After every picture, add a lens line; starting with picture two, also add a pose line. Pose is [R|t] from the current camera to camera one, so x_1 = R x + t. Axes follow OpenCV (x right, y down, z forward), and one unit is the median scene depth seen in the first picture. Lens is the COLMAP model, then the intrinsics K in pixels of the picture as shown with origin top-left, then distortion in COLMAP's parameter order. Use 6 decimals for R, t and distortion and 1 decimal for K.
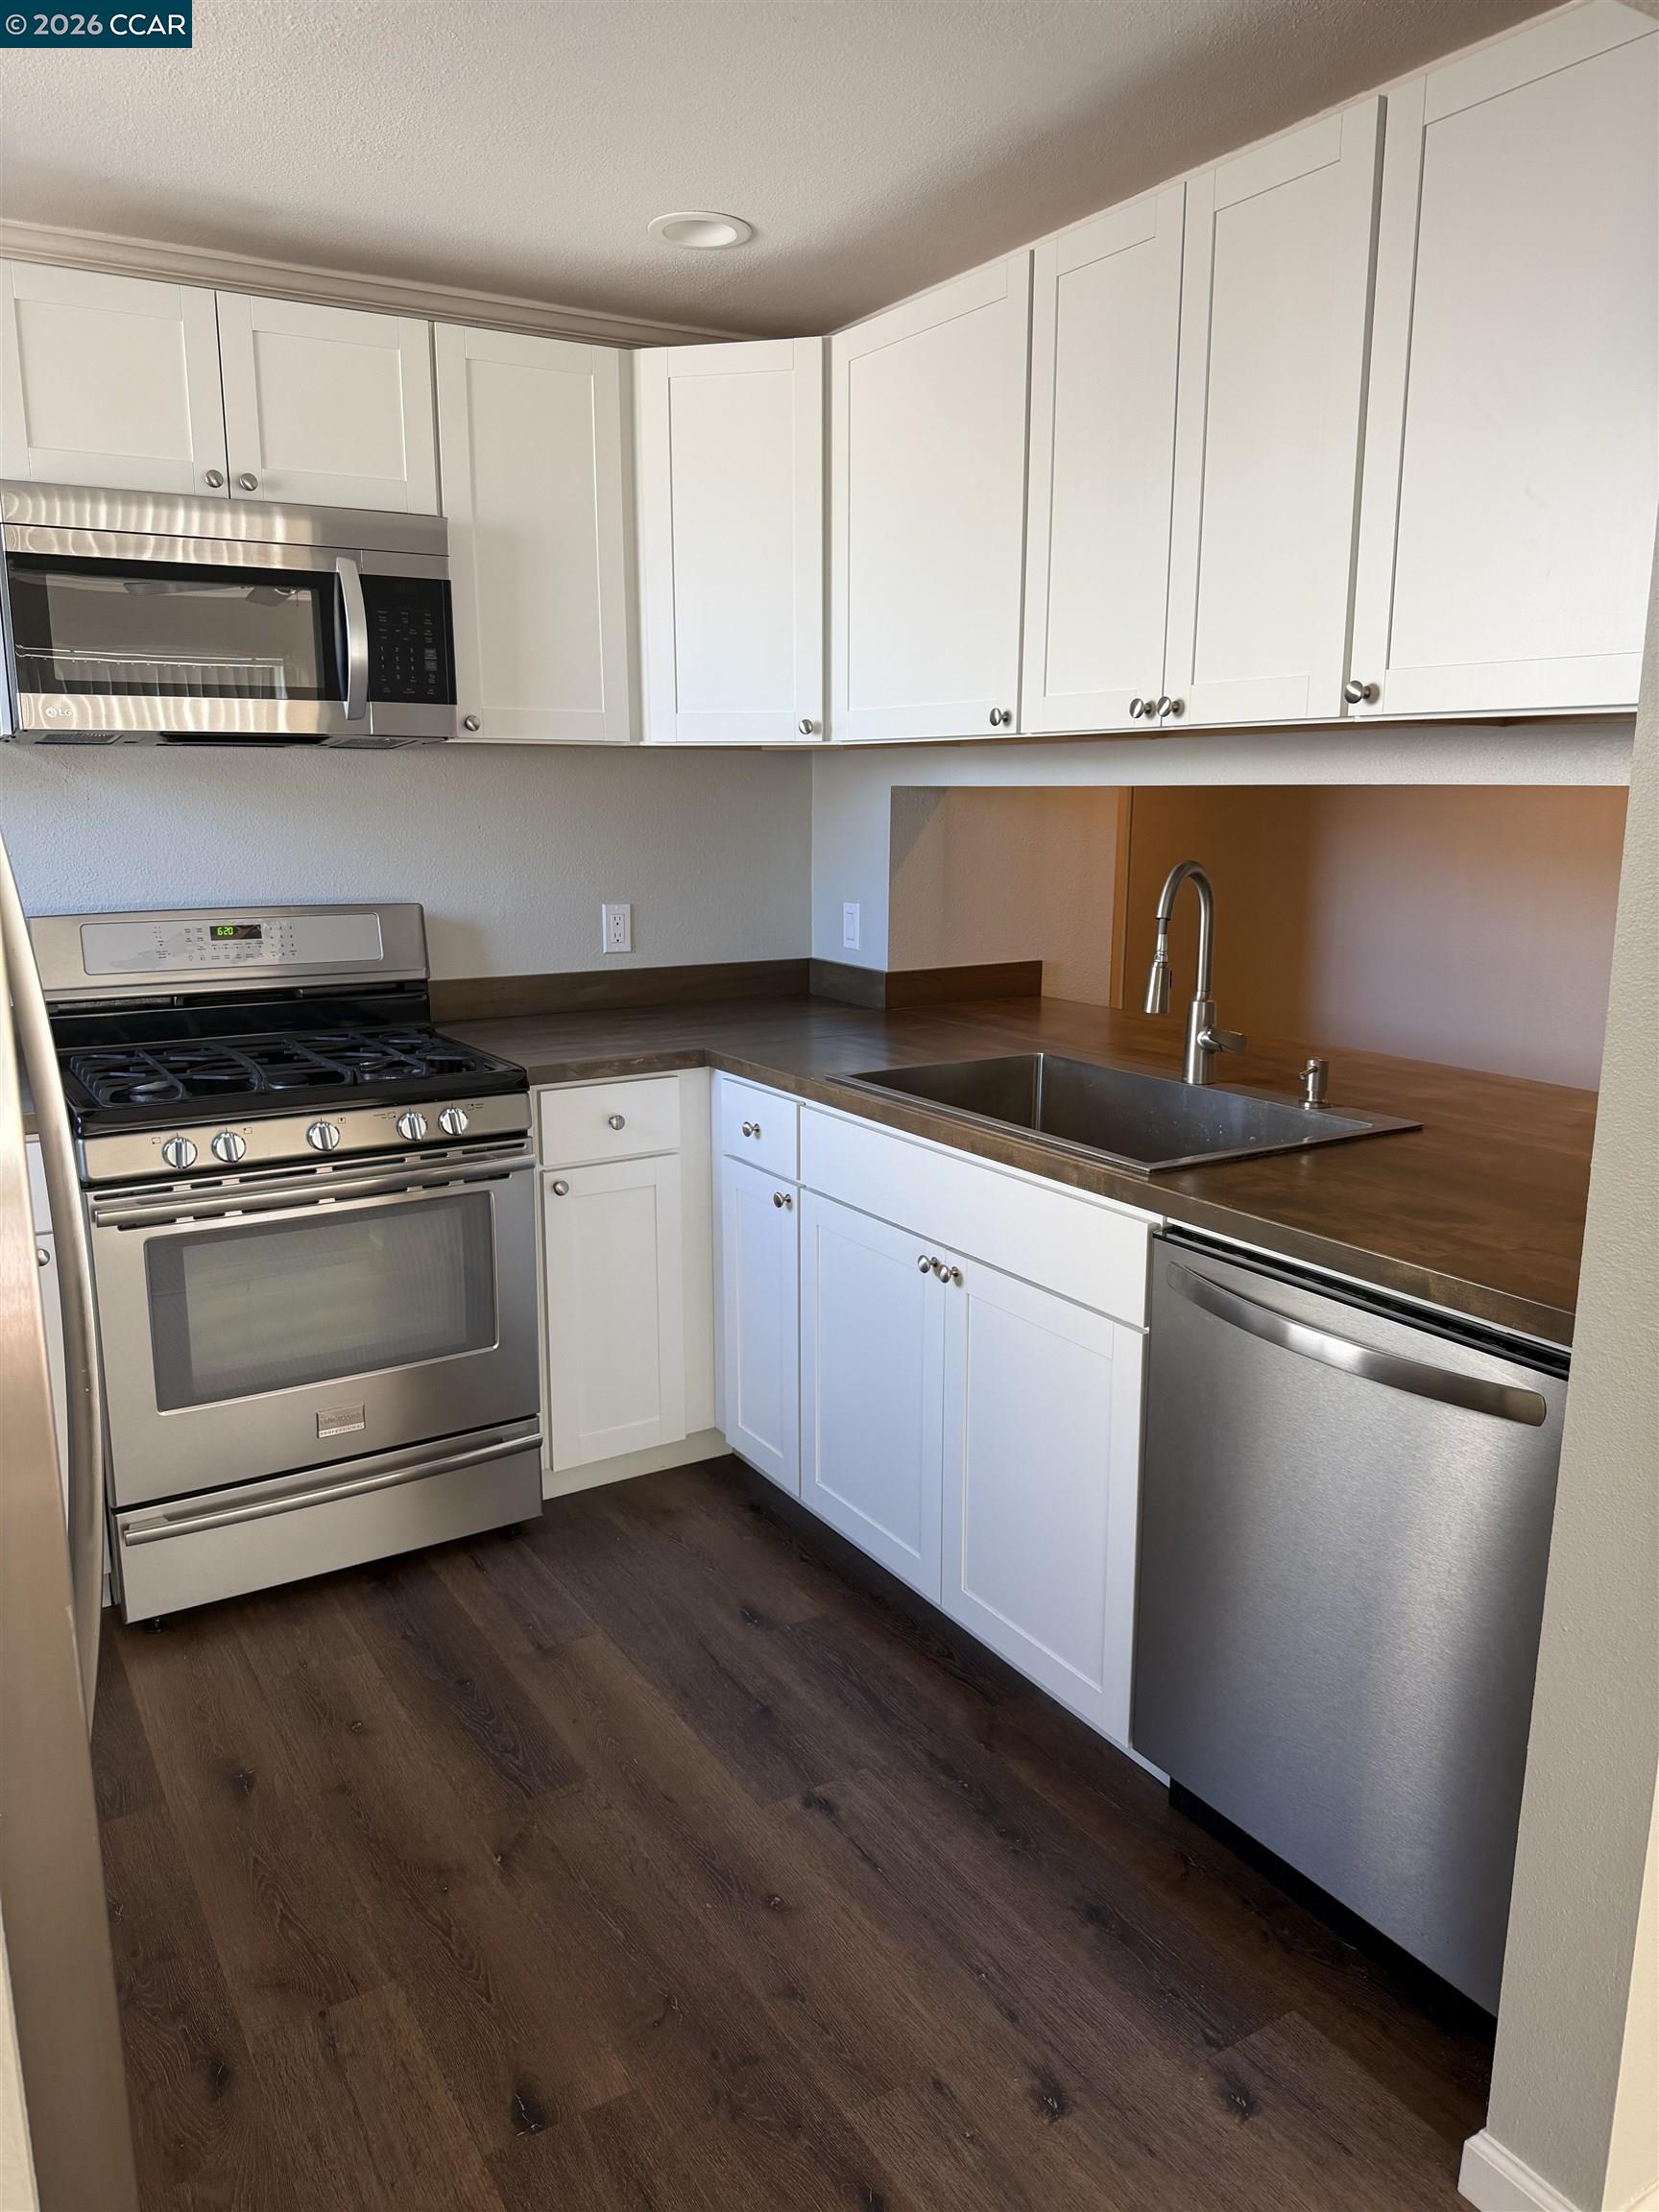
lens RADIAL K [[1568.4, 0, 829.5], [0, 1568.4, 1106.0], [0, 0, 1]] dist [-0.000745, -0.007307]
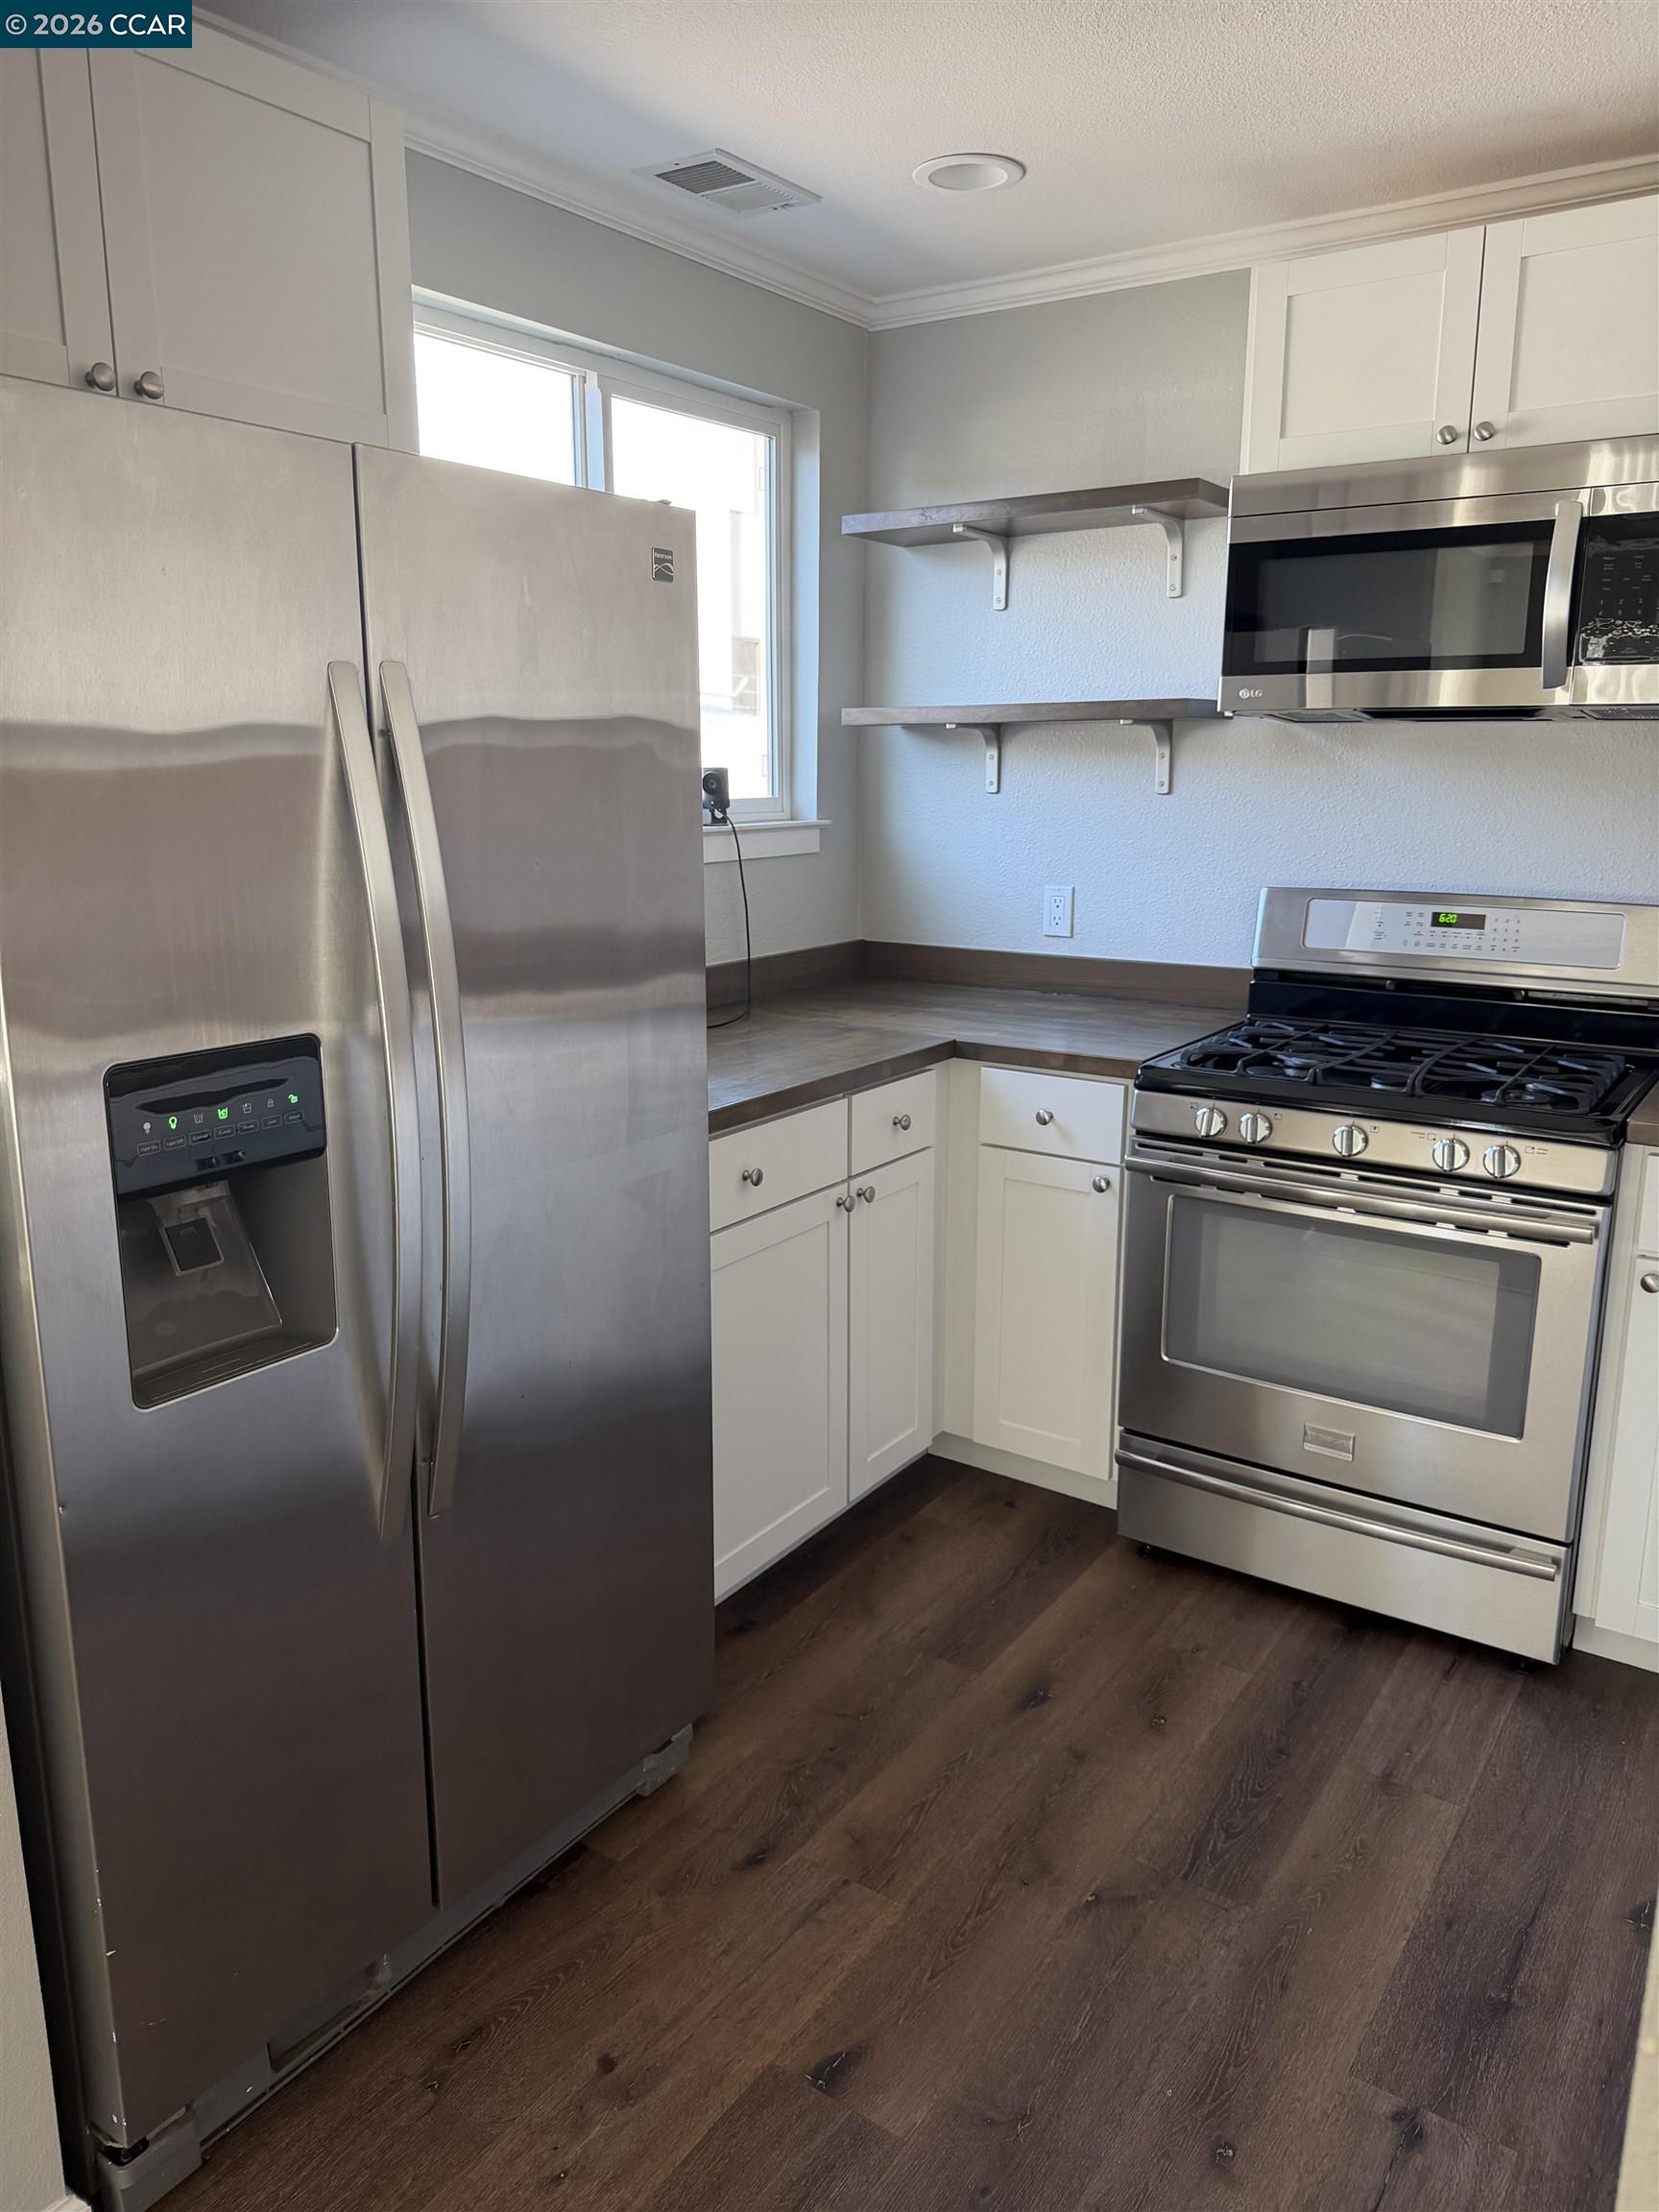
lens RADIAL K [[1589.5, 0, 829.5], [0, 1589.5, 1106.0], [0, 0, 1]] dist [0.007037, -0.003600]
pose [[0.410790, 0.203261, -0.888784, 0.452964], [-0.190929, 0.972396, 0.134136, -0.080395], [0.891514, 0.114592, 0.438259, 0.356001]]
